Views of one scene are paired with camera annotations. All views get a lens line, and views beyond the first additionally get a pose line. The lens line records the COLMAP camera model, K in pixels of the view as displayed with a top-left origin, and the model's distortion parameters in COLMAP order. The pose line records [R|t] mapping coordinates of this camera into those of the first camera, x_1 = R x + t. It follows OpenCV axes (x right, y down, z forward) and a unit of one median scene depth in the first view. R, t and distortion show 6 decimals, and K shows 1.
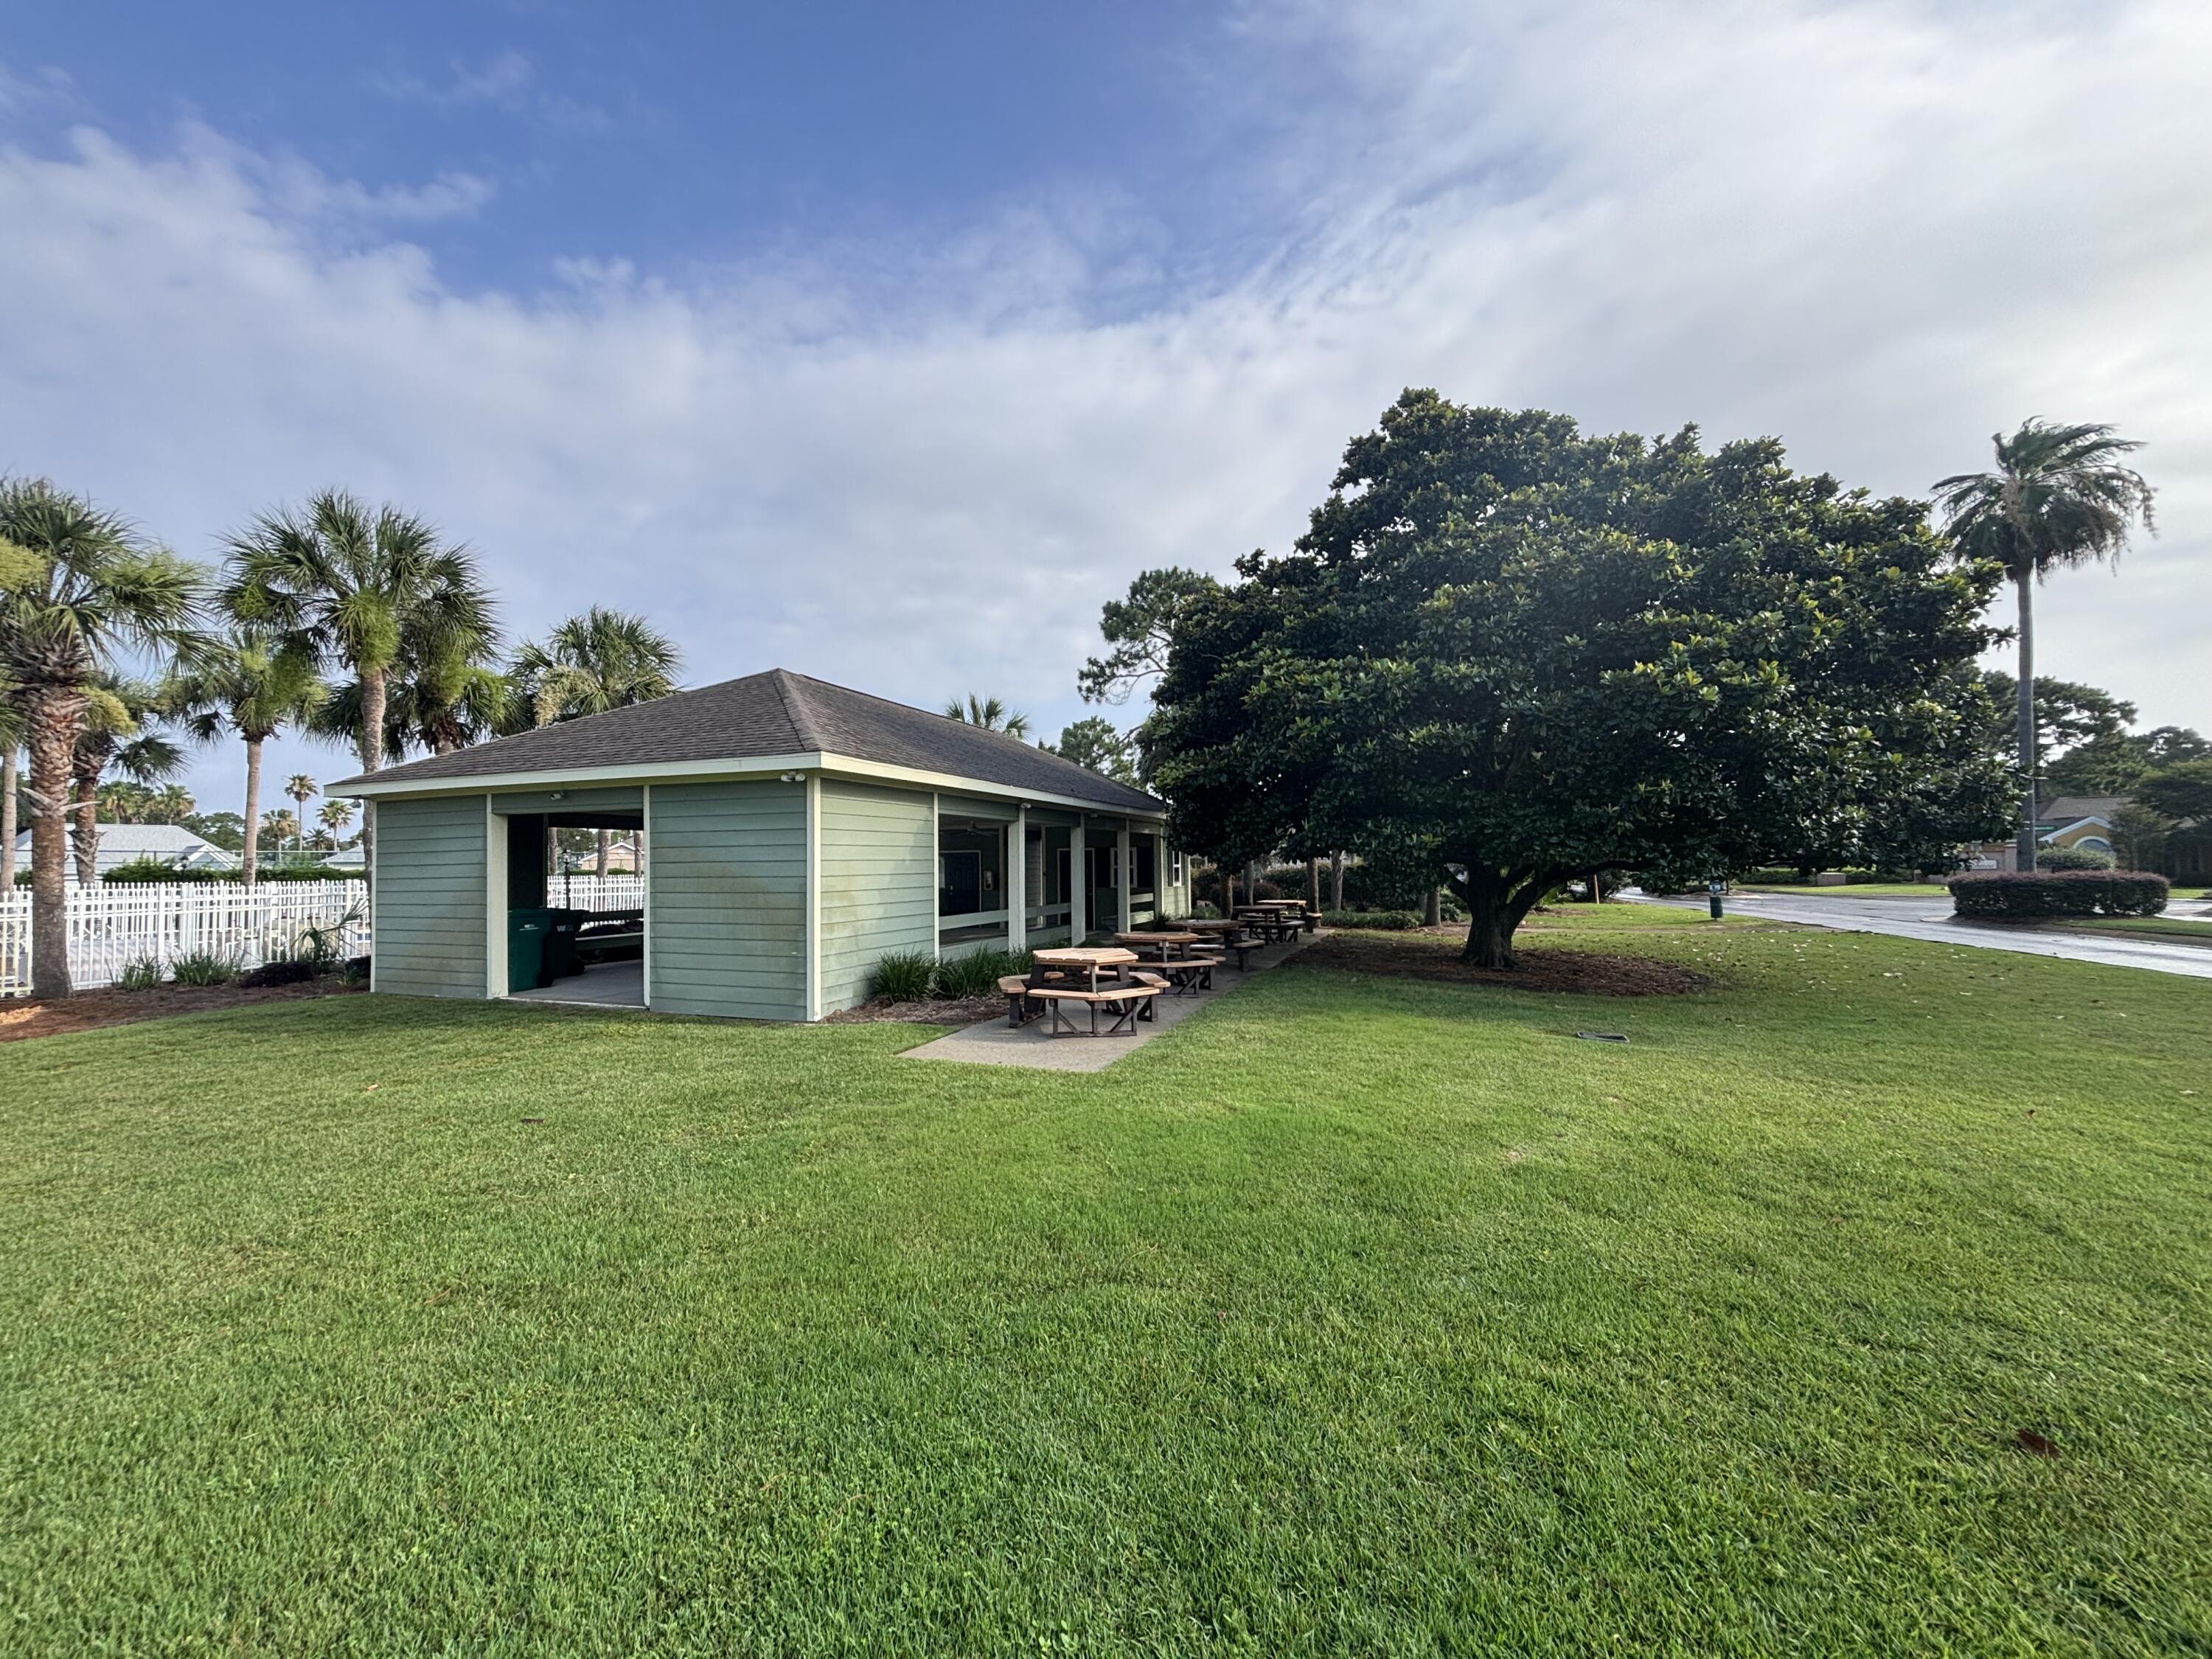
lens RADIAL K [[889.7, 0, 1109.5], [0, 889.7, 820.9], [0, 0, 1]] dist [0.000815, -0.000499]
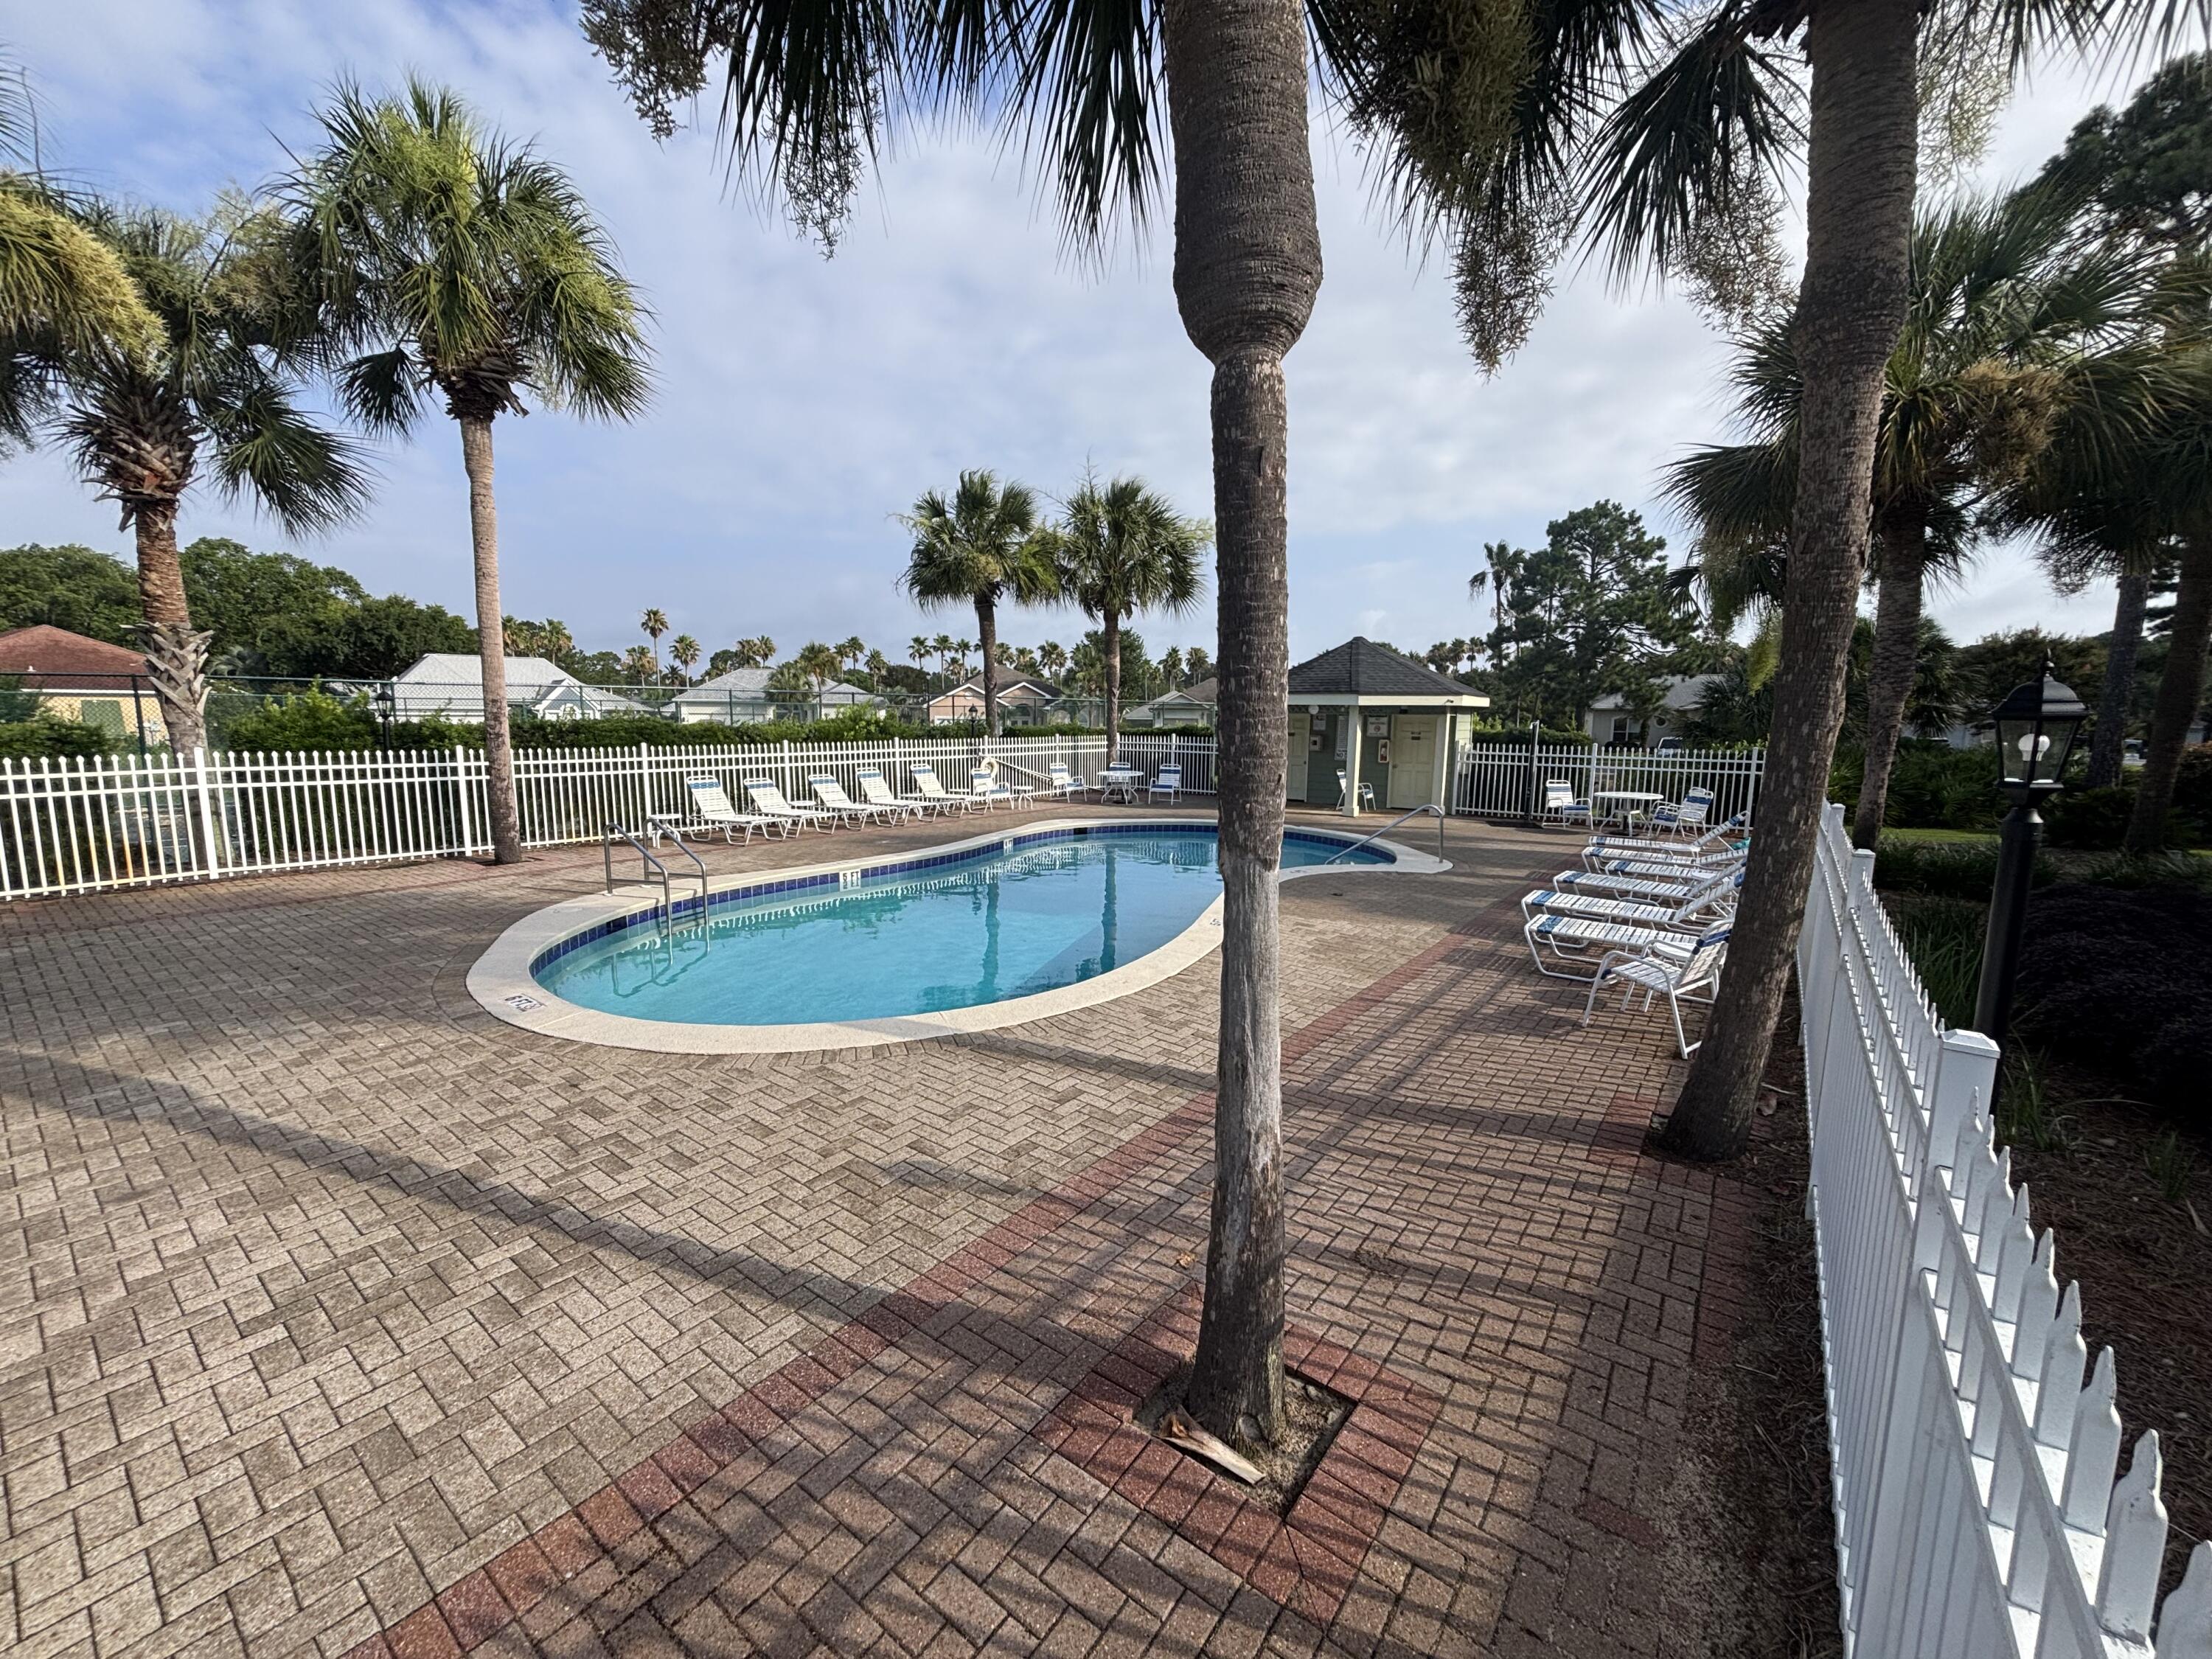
lens RADIAL K [[889.7, 0, 1090.2], [0, 889.7, 849.9], [0, 0, 1]] dist [0.000815, -0.000499]
pose [[0.954663, 0.067605, -0.289910, -0.171990], [-0.008130, 0.979429, 0.201625, 0.007735], [0.297577, -0.190127, 0.935574, 0.206075]]
